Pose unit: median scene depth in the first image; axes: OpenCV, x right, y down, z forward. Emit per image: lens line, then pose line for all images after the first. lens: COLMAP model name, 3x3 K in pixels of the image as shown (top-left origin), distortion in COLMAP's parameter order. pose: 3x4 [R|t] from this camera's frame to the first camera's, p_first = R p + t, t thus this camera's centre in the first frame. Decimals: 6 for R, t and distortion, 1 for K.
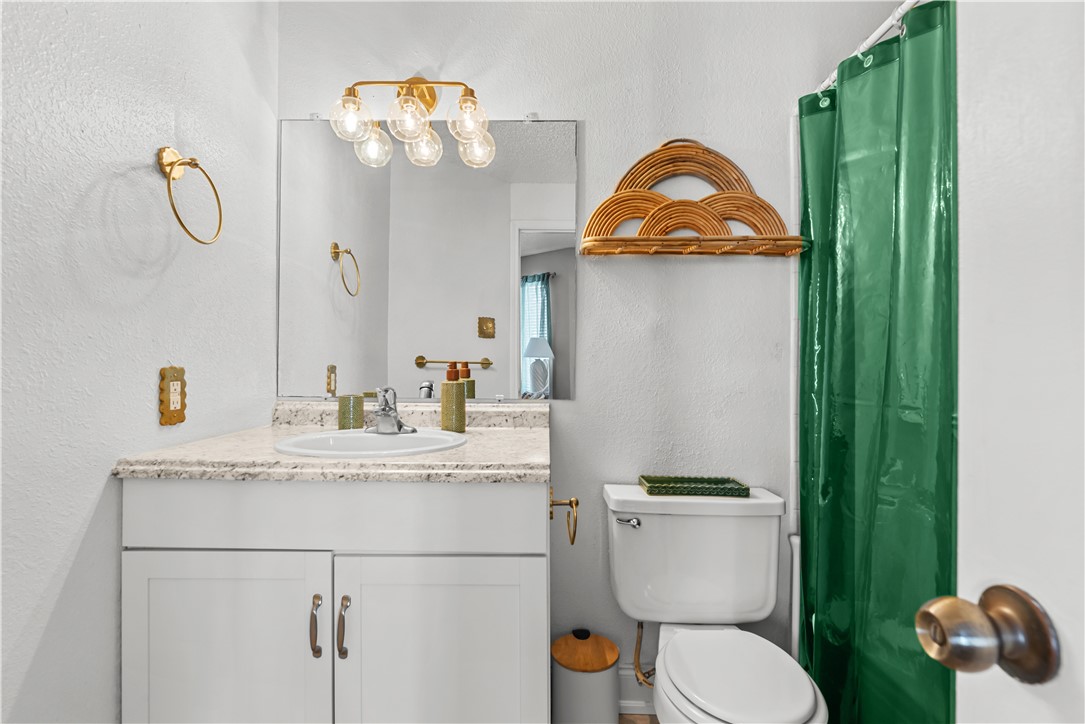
lens RADIAL K [[522.3, 0, 541.5], [0, 522.3, 364.5], [0, 0, 1]] dist [0.002745, -0.000096]
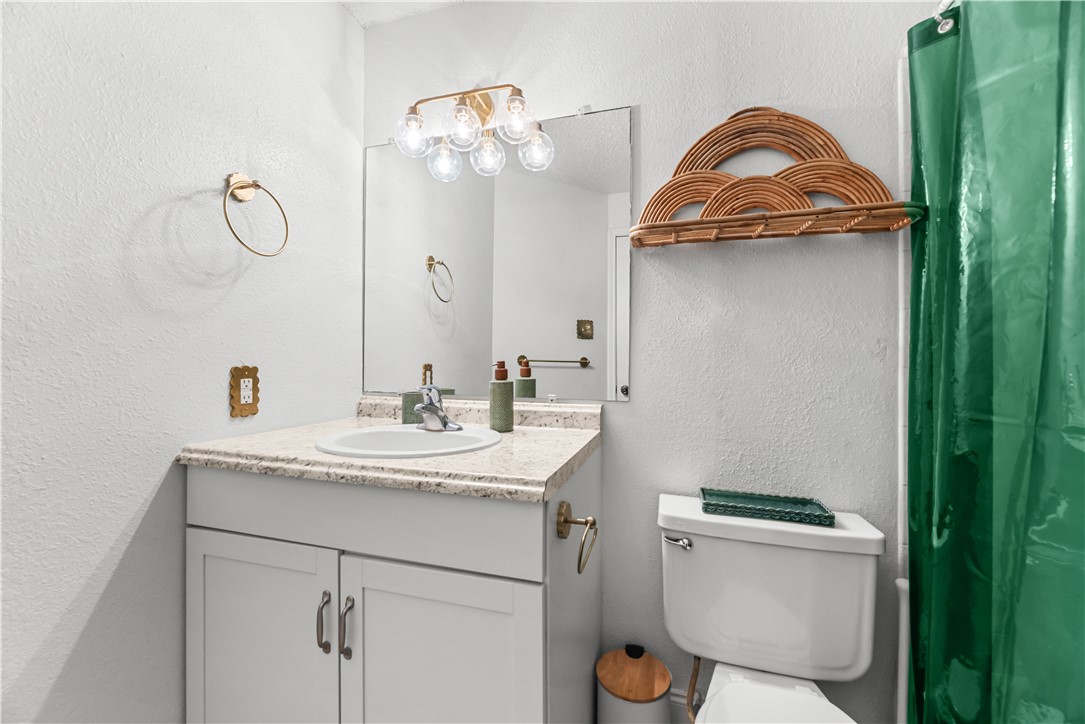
lens RADIAL K [[443.4, 0, 542.5], [0, 443.4, 362.0], [0, 0, 1]] dist [-0.001465, -0.000331]
pose [[0.960618, 0.001412, -0.277870, 0.154160], [-0.001462, 0.999999, 0.000025, -0.004251], [0.277870, 0.000382, 0.960619, 0.210067]]
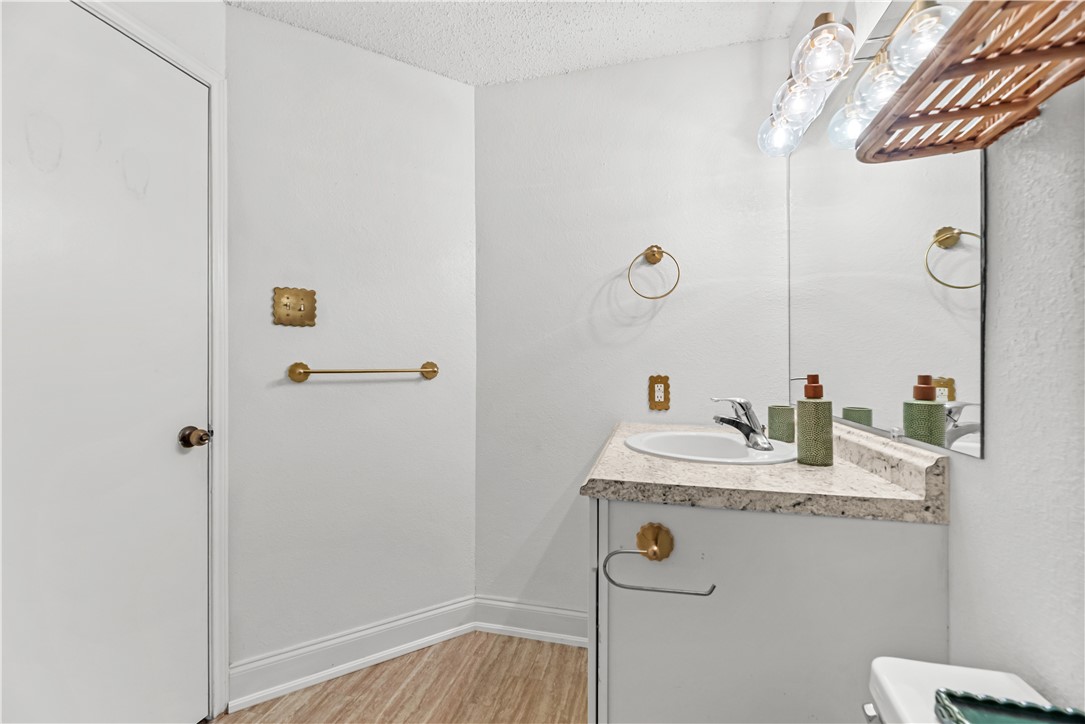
lens RADIAL K [[443.4, 0, 542.5], [0, 443.4, 362.0], [0, 0, 1]] dist [-0.001465, -0.000331]
pose [[-0.227398, -0.015332, -0.973681, 0.616368], [-0.007433, 0.999874, -0.014008, -0.012677], [0.973773, 0.004052, -0.227484, 0.795368]]
